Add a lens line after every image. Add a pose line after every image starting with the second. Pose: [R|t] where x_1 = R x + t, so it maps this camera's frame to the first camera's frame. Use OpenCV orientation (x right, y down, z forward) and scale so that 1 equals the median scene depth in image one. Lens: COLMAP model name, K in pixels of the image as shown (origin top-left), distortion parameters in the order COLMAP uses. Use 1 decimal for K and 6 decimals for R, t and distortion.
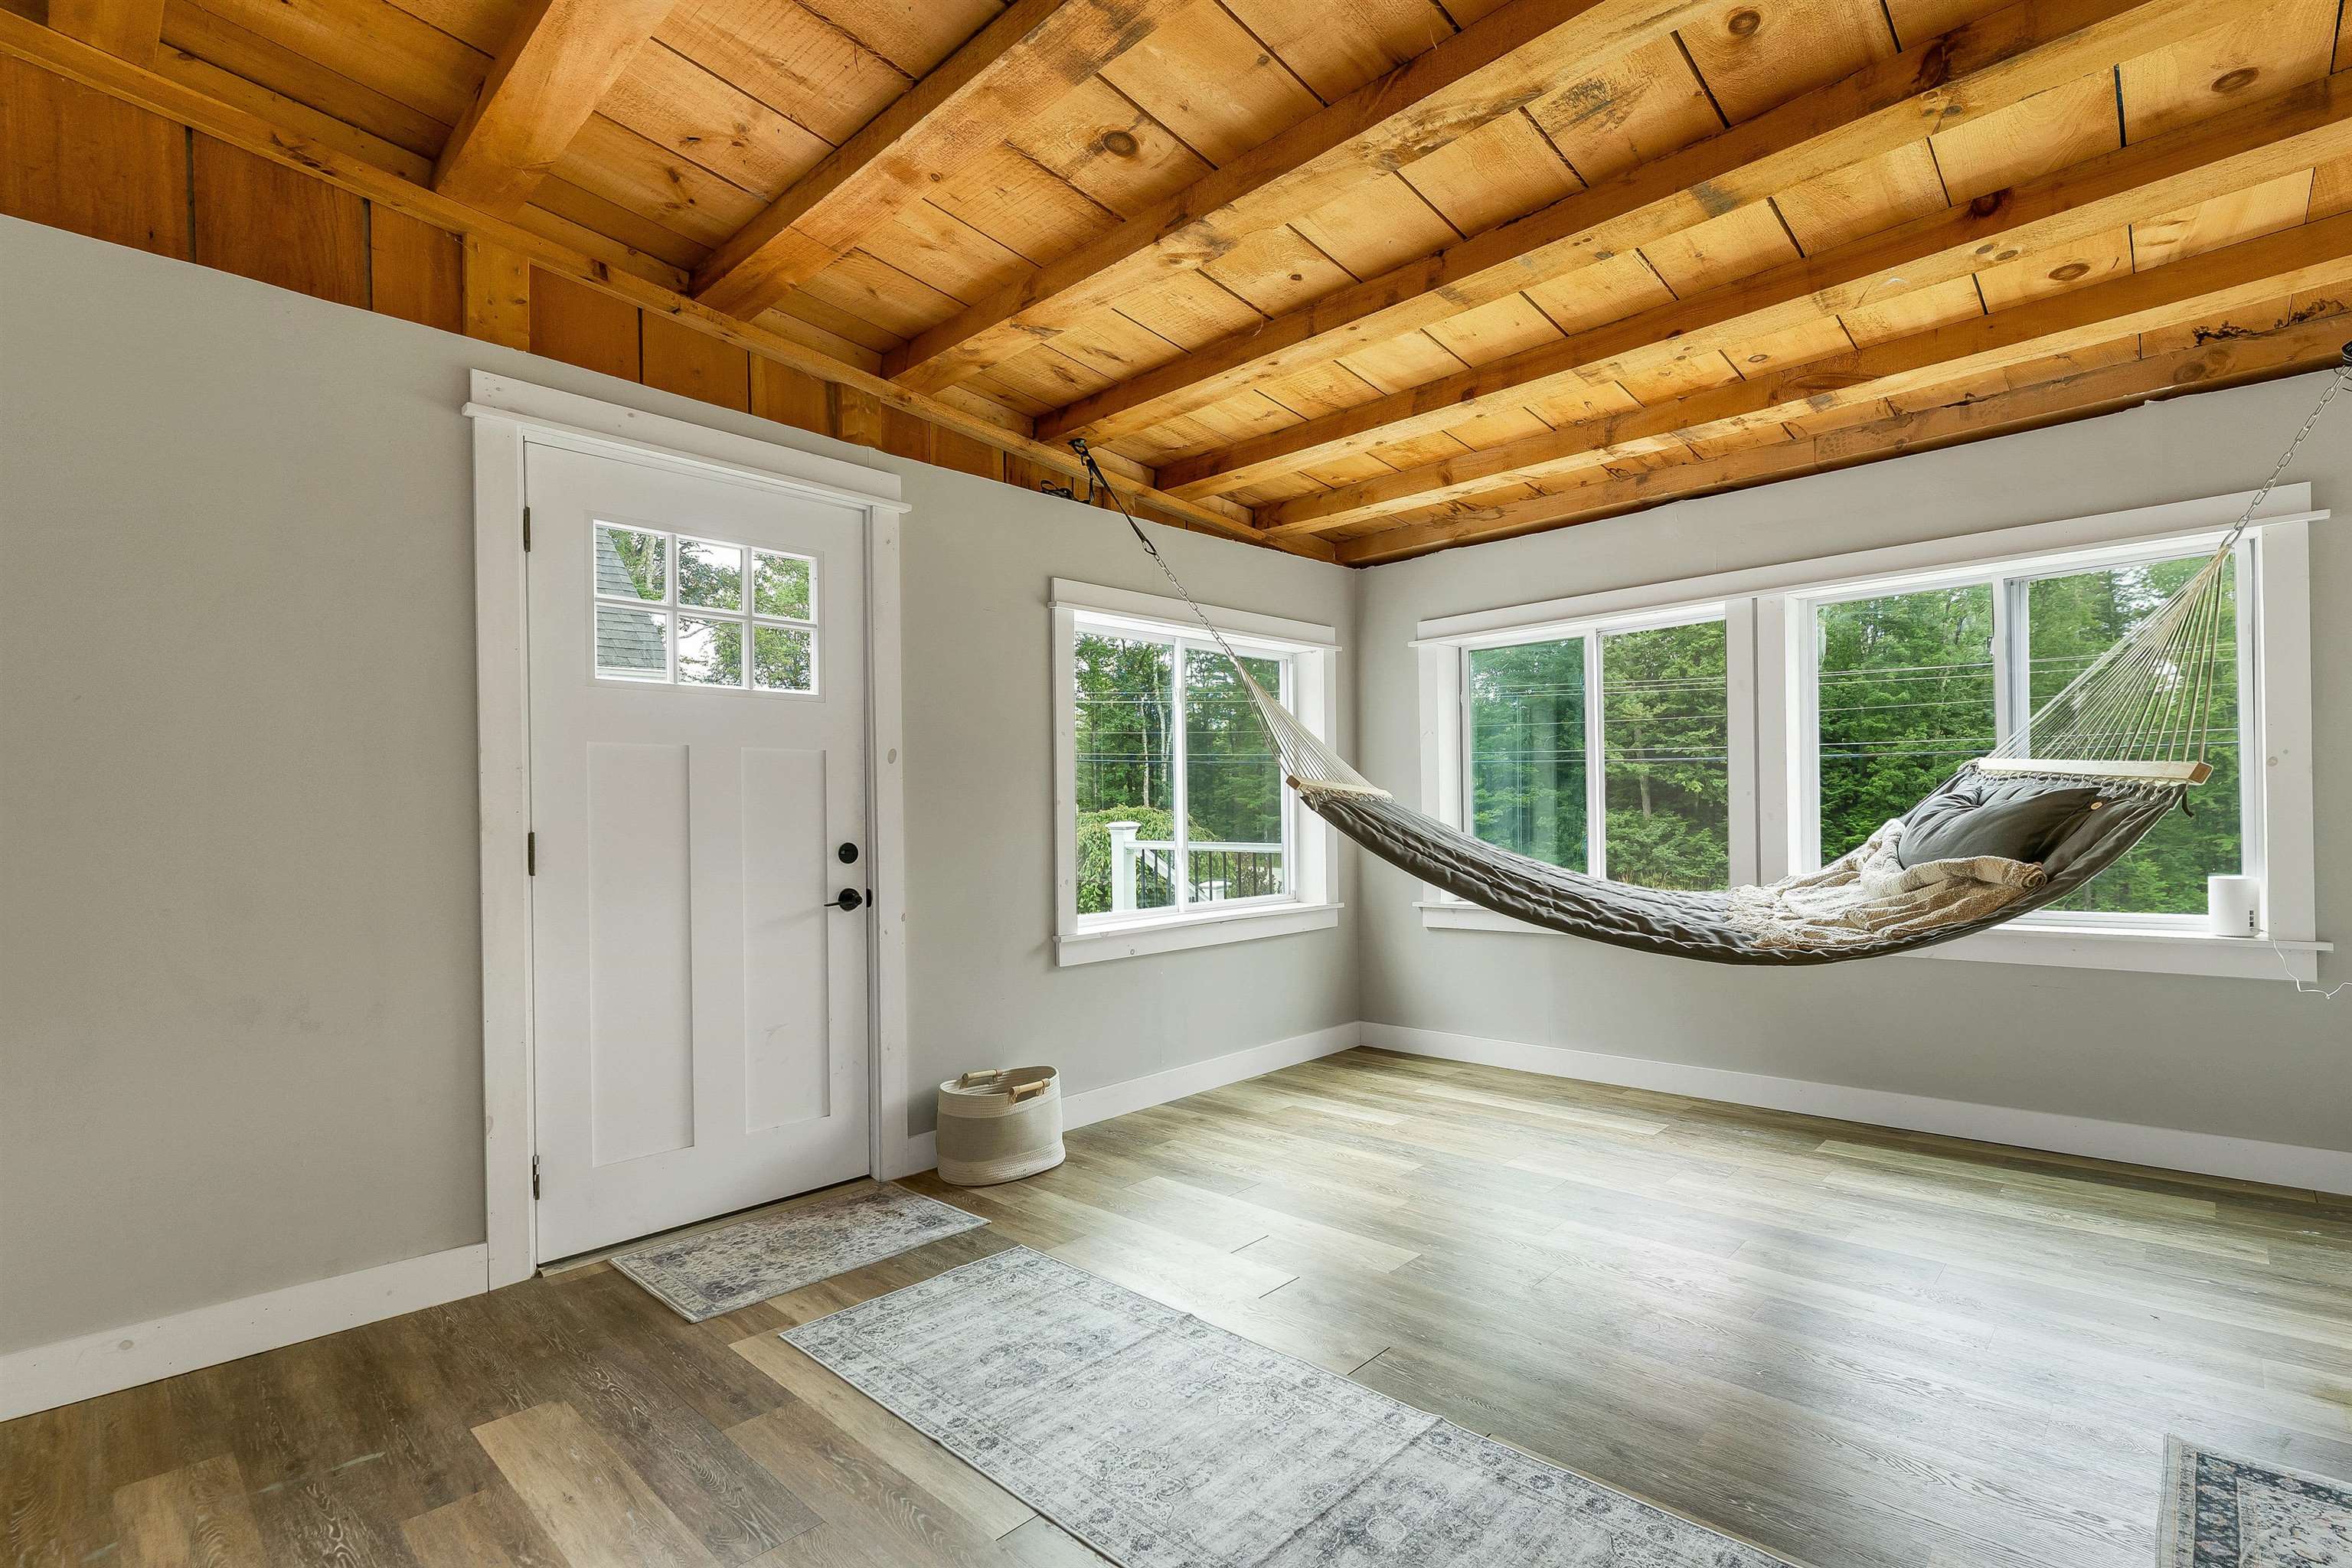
lens RADIAL K [[1058.7, 0, 1152.9], [0, 1058.7, 819.7], [0, 0, 1]] dist [-0.001594, 0.000840]
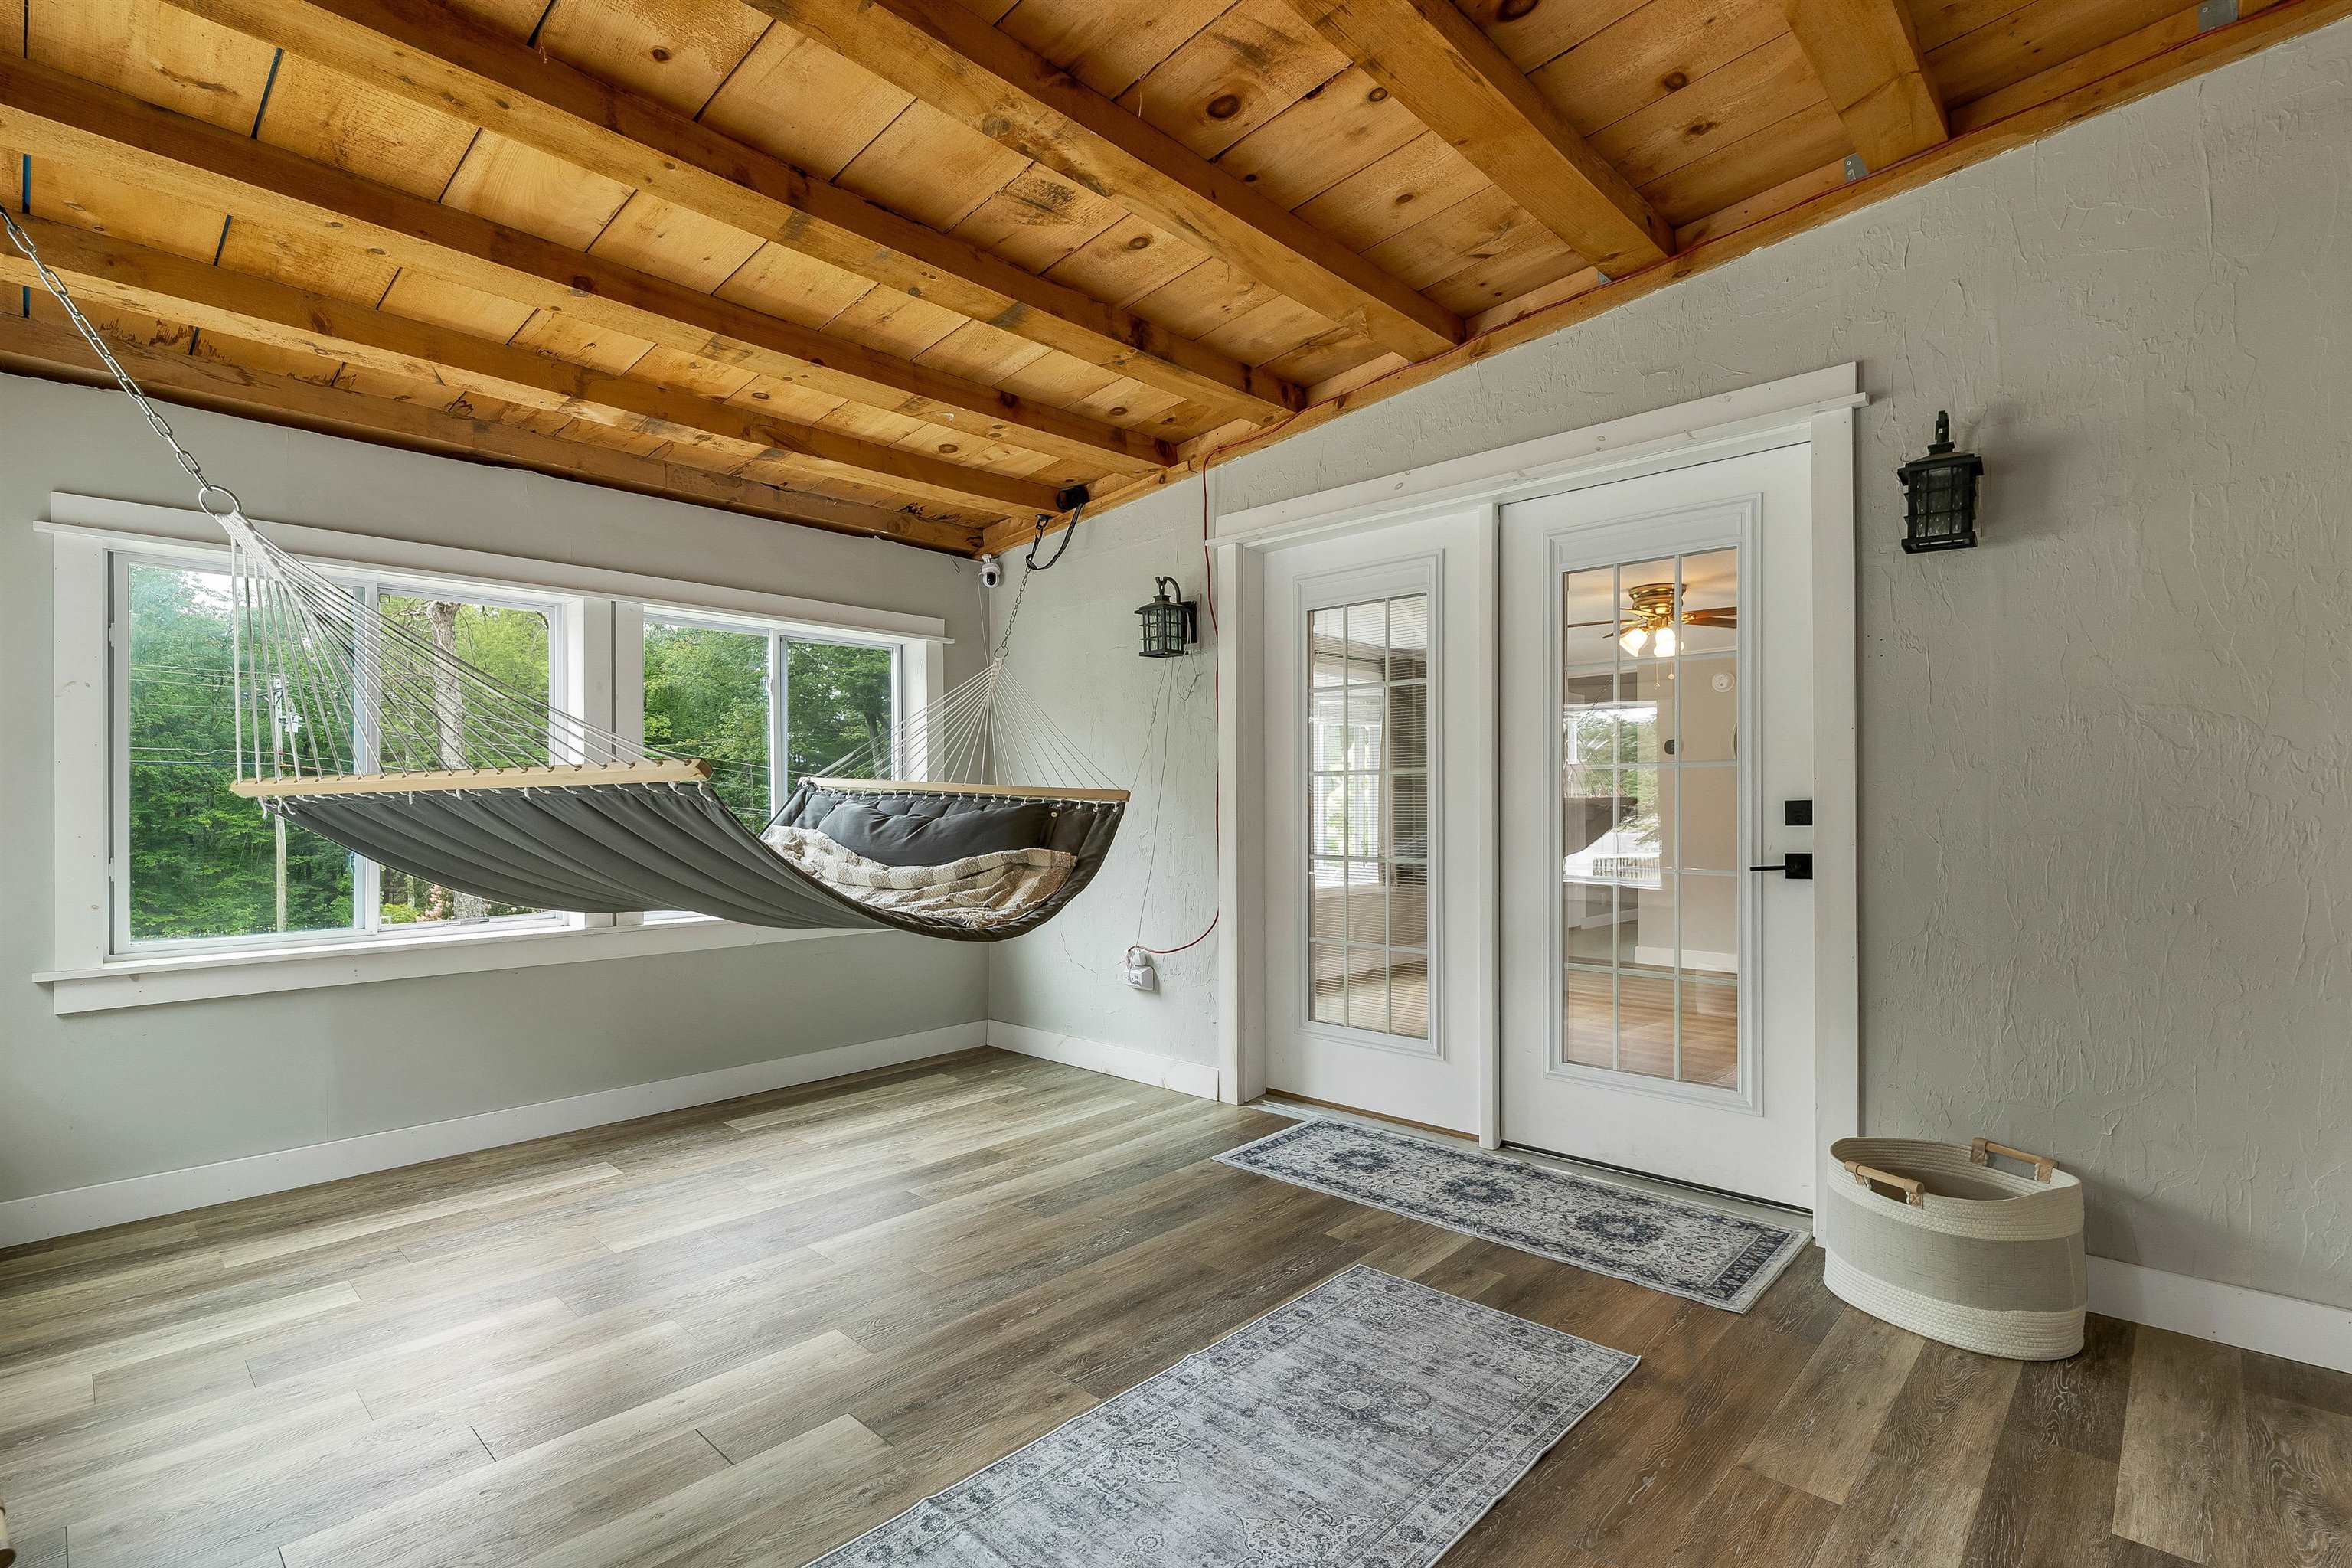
lens RADIAL K [[1058.7, 0, 1174.3], [0, 1058.7, 797.2], [0, 0, 1]] dist [-0.001594, 0.000840]
pose [[0.012624, 0.030260, 0.999462, -0.454253], [0.010262, 0.999485, -0.030390, 0.008481], [-0.999868, 0.010640, 0.012307, 0.533077]]
